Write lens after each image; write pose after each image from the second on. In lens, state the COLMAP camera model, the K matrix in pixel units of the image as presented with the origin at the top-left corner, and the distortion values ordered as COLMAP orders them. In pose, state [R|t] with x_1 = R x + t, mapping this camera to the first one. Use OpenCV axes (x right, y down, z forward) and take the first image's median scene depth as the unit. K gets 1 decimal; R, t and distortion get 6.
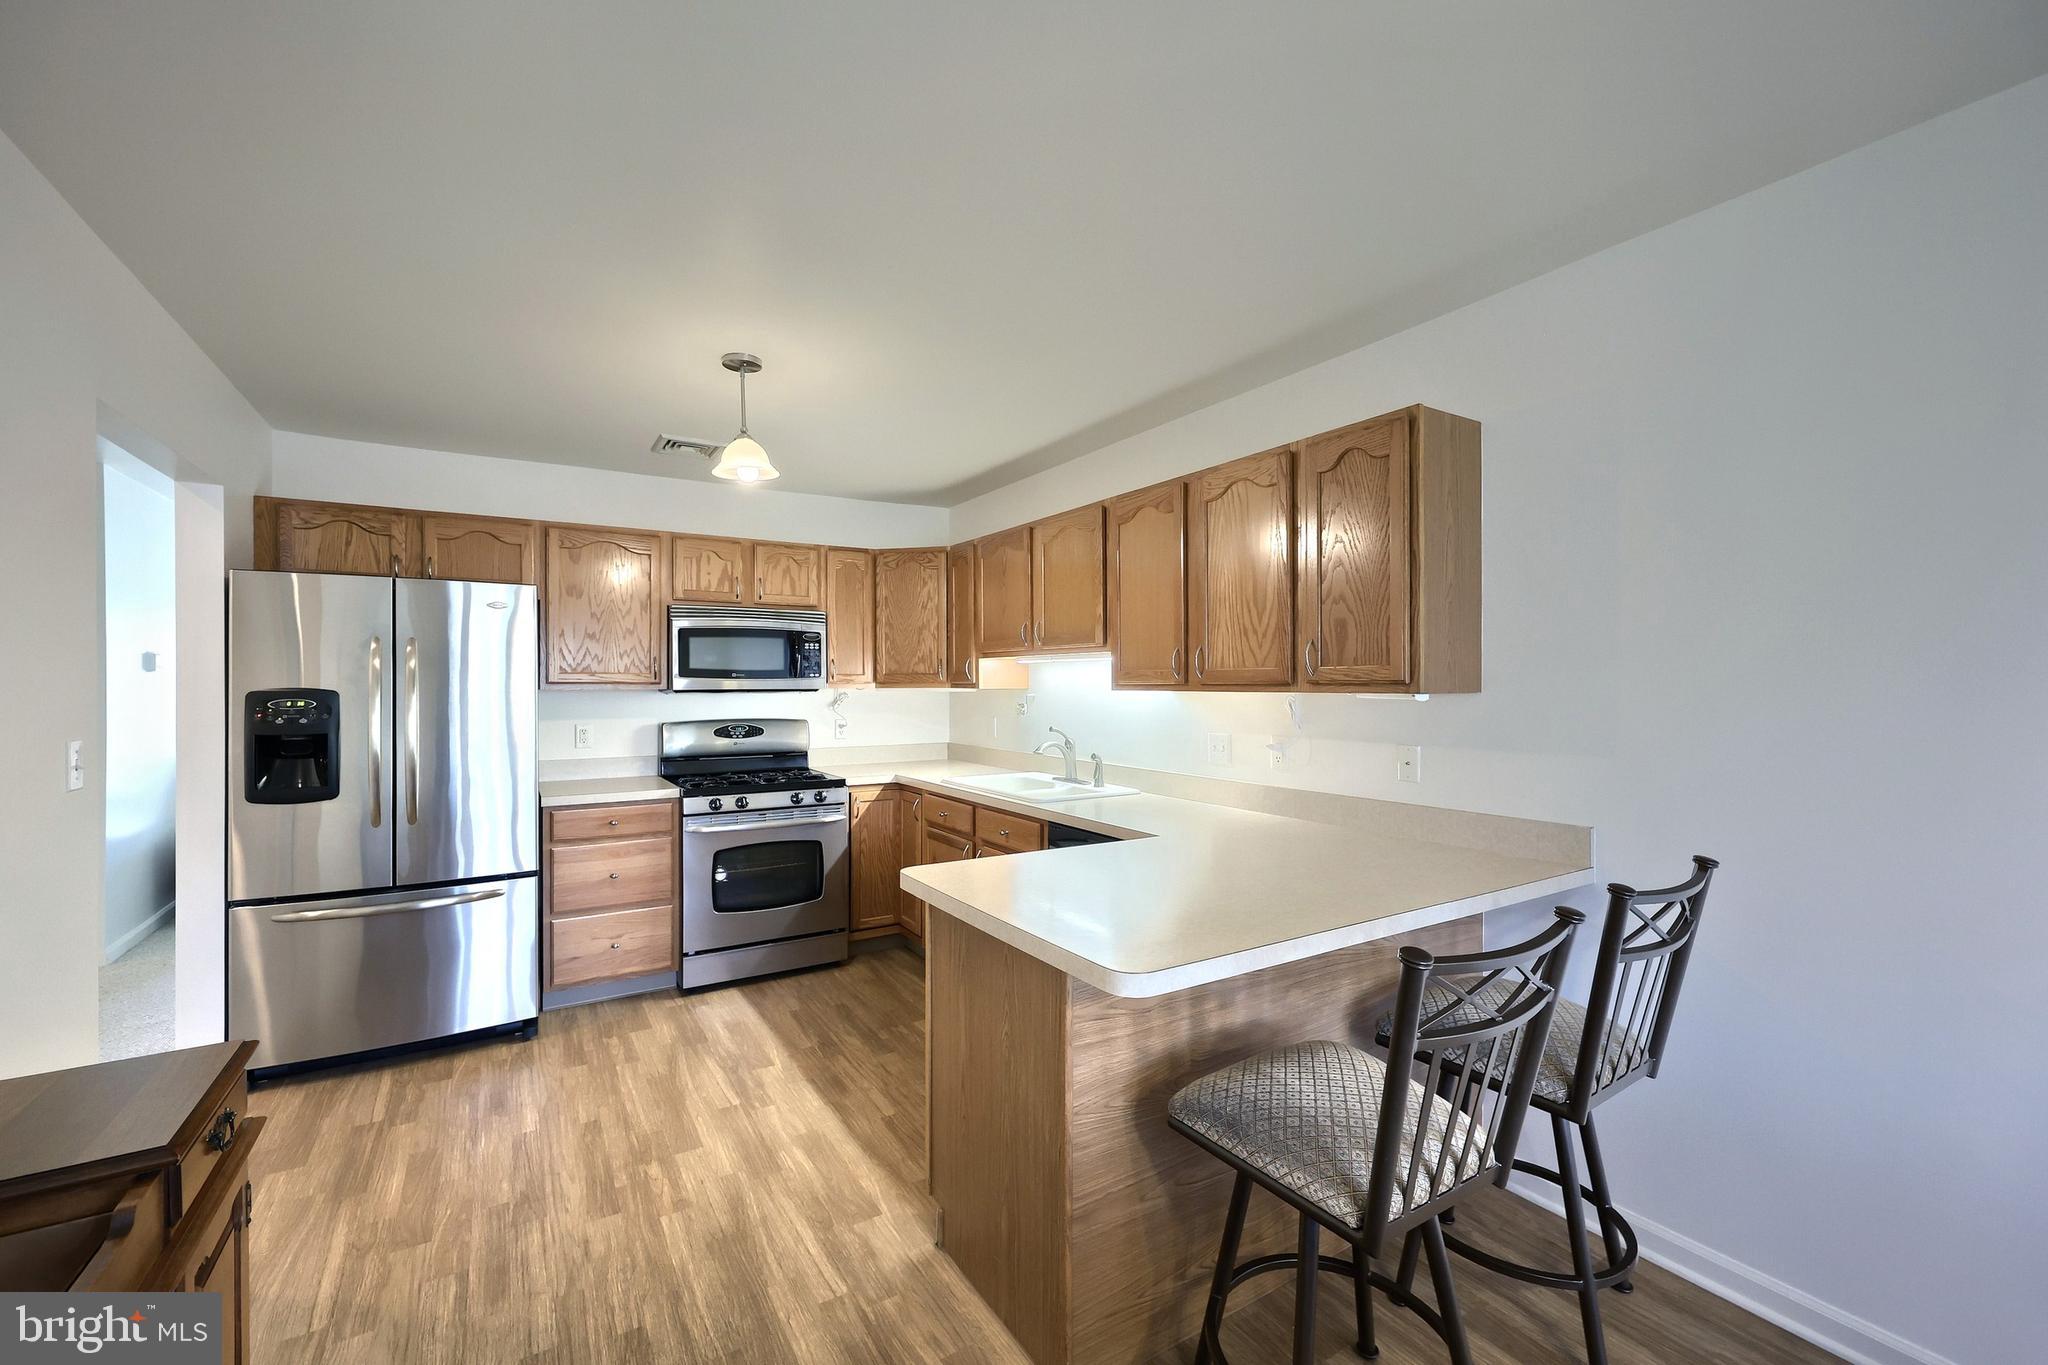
lens RADIAL K [[840.0, 0, 1020.6], [0, 840.0, 684.8], [0, 0, 1]] dist [-0.001140, -0.000295]
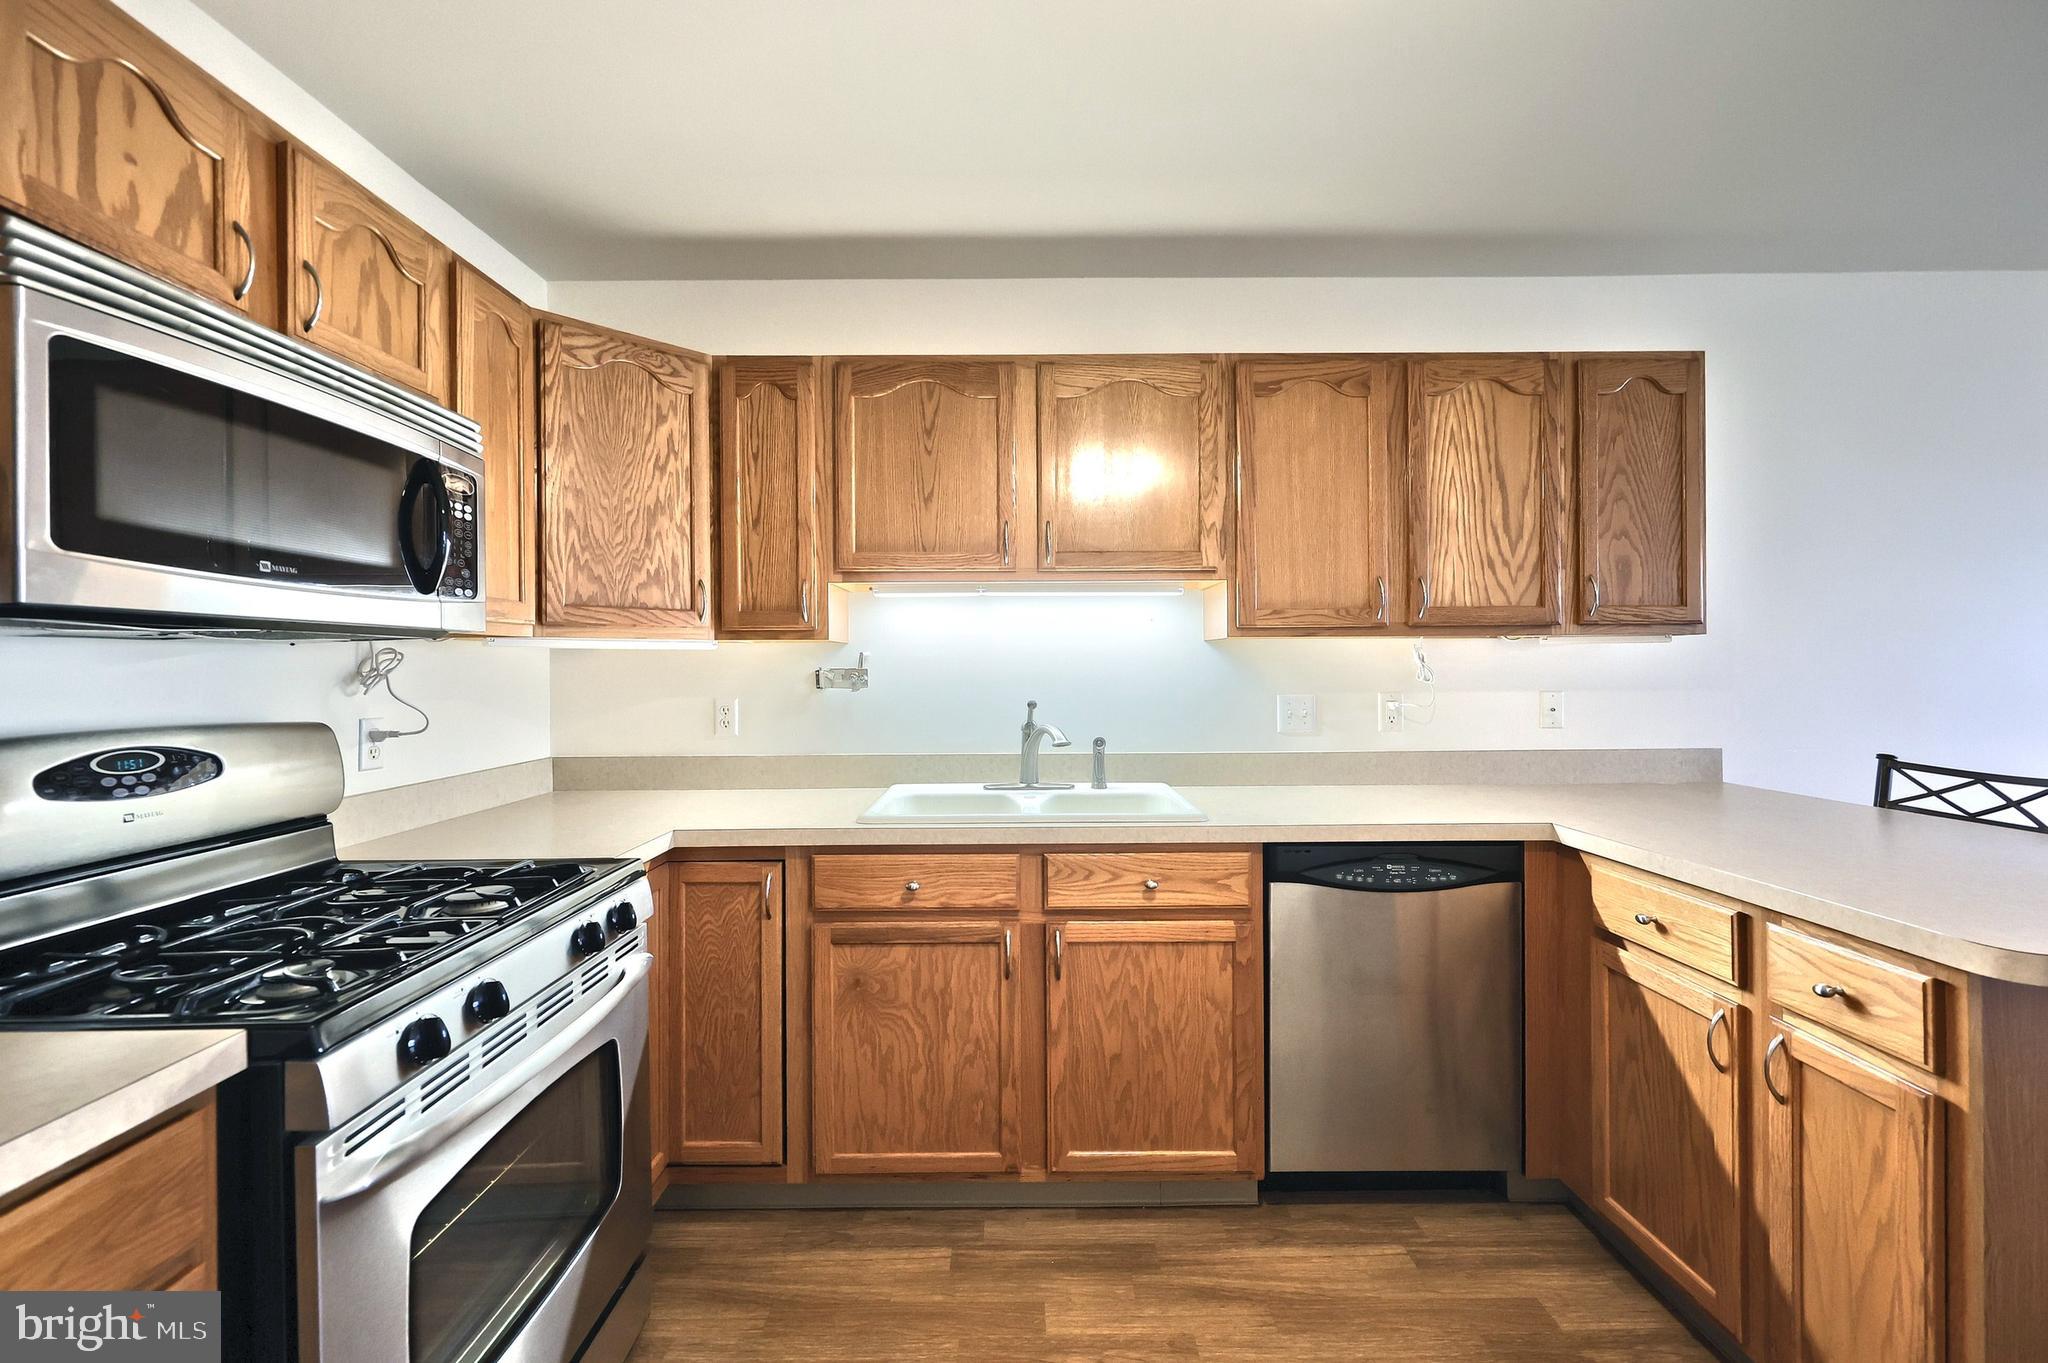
lens RADIAL K [[840.0, 0, 1028.4], [0, 840.0, 666.8], [0, 0, 1]] dist [-0.001140, -0.000295]
pose [[0.519391, -0.002576, 0.854533, -0.463092], [0.009150, 0.999955, -0.002547, 0.025612], [-0.854488, 0.009142, 0.519391, 0.654479]]
